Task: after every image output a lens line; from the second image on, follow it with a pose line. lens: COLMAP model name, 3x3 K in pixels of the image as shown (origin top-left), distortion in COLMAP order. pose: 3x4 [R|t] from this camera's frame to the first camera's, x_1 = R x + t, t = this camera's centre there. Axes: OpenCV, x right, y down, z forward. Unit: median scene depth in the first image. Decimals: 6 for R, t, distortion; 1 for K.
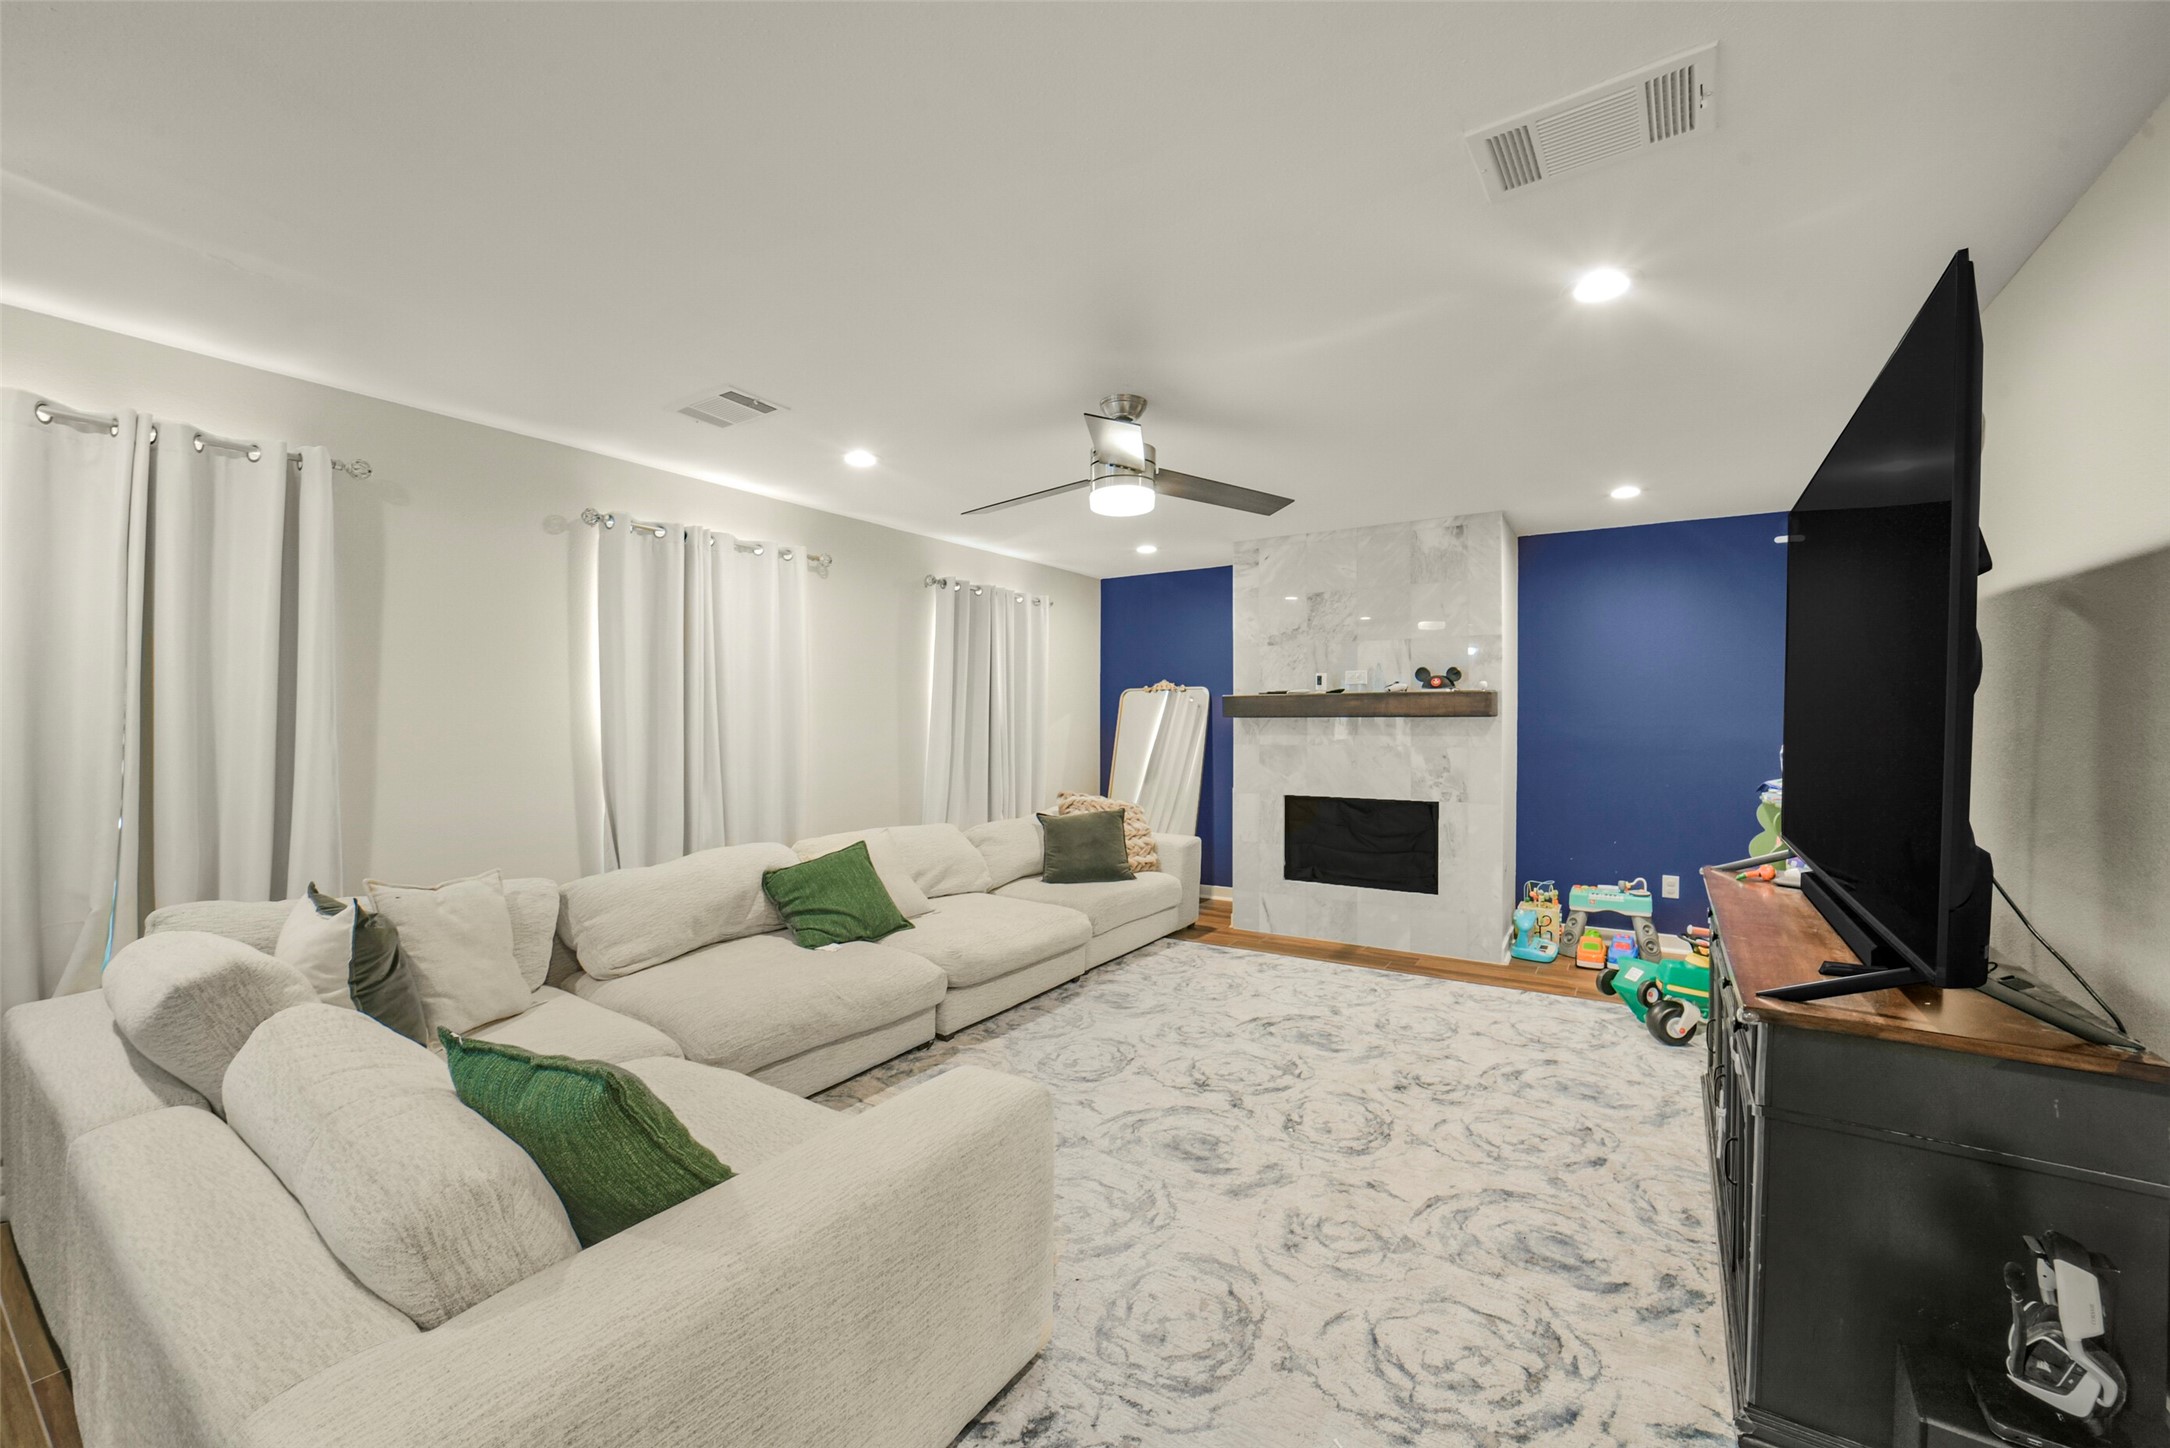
lens RADIAL K [[858.3, 0, 1102.4], [0, 858.3, 702.1], [0, 0, 1]] dist [-0.038195, 0.008770]
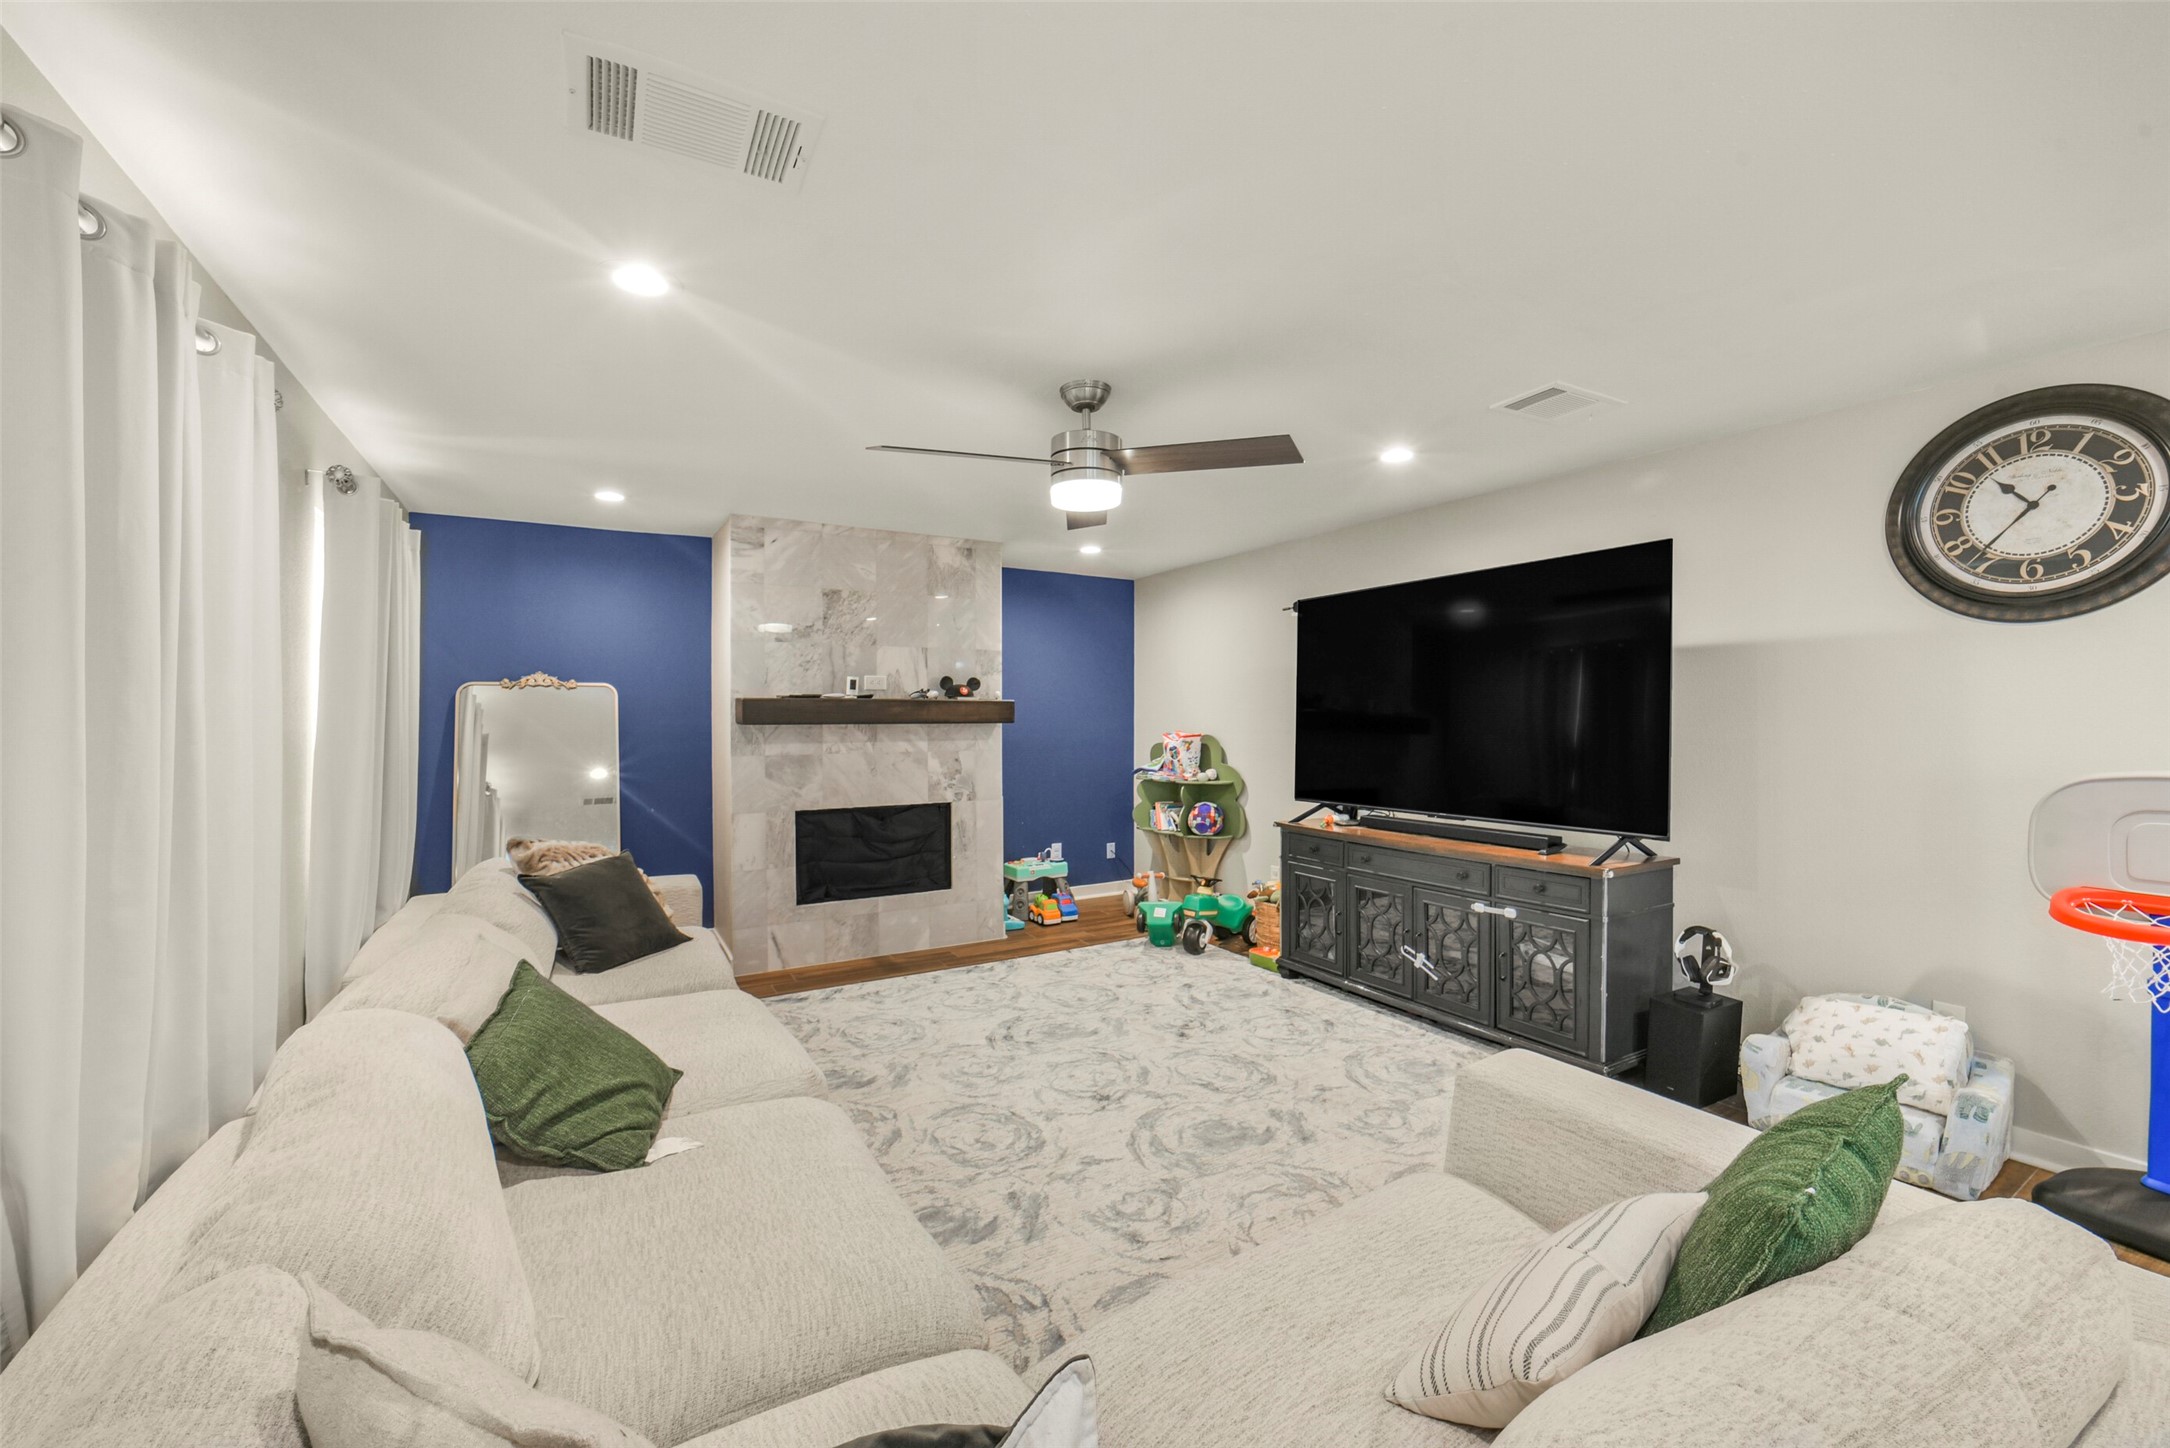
lens RADIAL K [[858.3, 0, 1102.4], [0, 858.3, 702.1], [0, 0, 1]] dist [-0.038195, 0.008770]
pose [[0.445364, 0.013710, 0.895244, -0.492582], [-0.016155, 0.999843, -0.007275, -0.004058], [-0.895204, -0.011223, 0.445516, 0.355256]]
